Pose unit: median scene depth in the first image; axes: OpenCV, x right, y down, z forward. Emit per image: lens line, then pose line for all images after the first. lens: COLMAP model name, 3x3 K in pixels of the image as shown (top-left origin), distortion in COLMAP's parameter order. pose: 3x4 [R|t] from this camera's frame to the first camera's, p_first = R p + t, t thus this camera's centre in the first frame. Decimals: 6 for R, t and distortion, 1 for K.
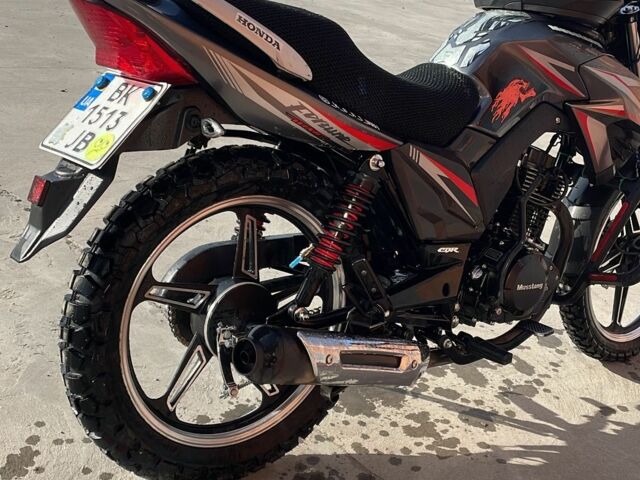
lens RADIAL K [[809.5, 0, 320.0], [0, 809.5, 240.0], [0, 0, 1]] dist [-0.008394, -0.013732]
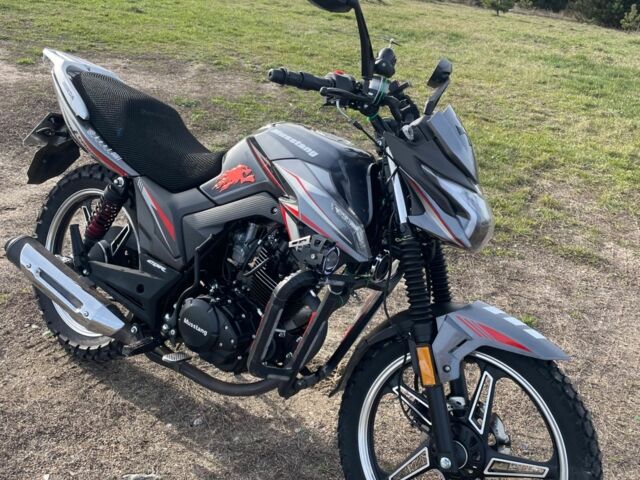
lens RADIAL K [[809.5, 0, 320.0], [0, 809.5, 240.0], [0, 0, 1]] dist [-0.008394, -0.013732]
pose [[0.324513, 0.170957, -0.930304, 1.597882], [-0.443845, 0.896049, 0.009838, -0.171612], [0.835280, 0.409718, 0.366659, 0.738594]]
